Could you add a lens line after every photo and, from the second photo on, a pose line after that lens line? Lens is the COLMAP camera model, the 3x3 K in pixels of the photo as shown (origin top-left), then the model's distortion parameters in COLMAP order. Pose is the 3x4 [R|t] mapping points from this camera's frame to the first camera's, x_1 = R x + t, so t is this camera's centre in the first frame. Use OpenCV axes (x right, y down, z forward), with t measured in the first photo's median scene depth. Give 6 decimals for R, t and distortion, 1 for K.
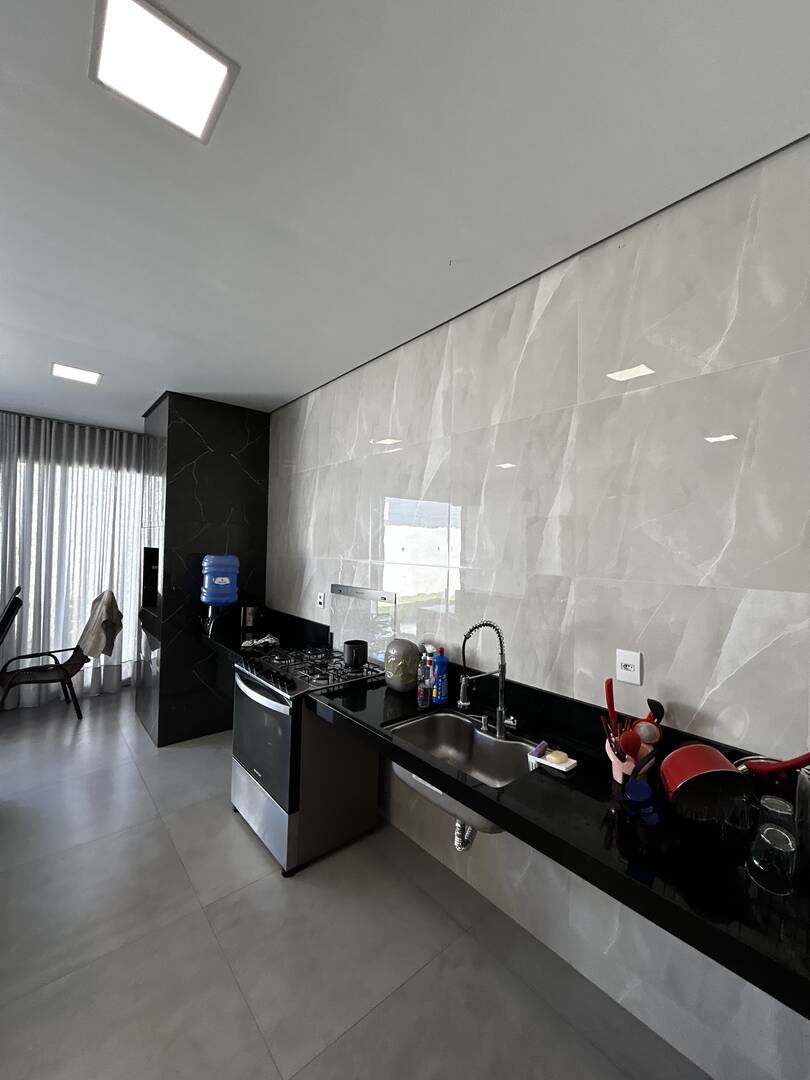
lens RADIAL K [[437.0, 0, 404.5], [0, 437.0, 537.3], [0, 0, 1]] dist [0.006134, 0.000395]
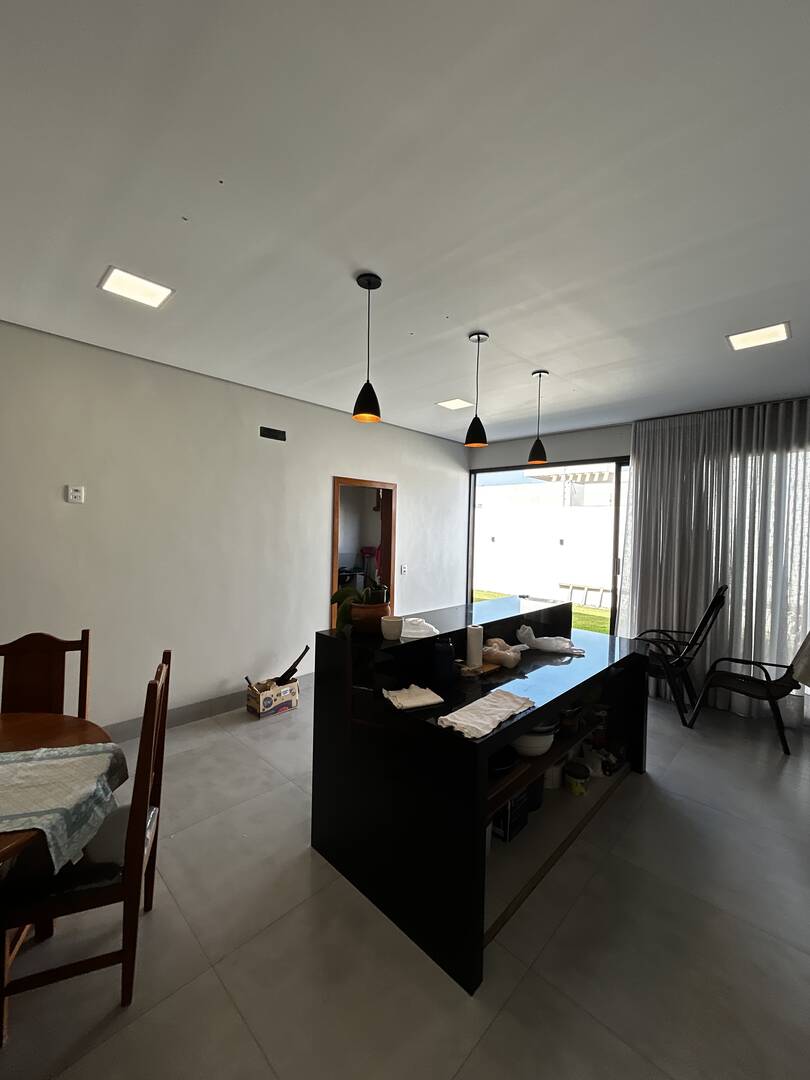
lens RADIAL K [[437.0, 0, 397.1], [0, 437.0, 537.6], [0, 0, 1]] dist [0.006134, 0.000395]
pose [[0.103522, 0.004438, -0.994617, 0.012702], [-0.008521, 0.999957, 0.003575, 0.012825], [0.994591, 0.008105, 0.103555, 0.274094]]
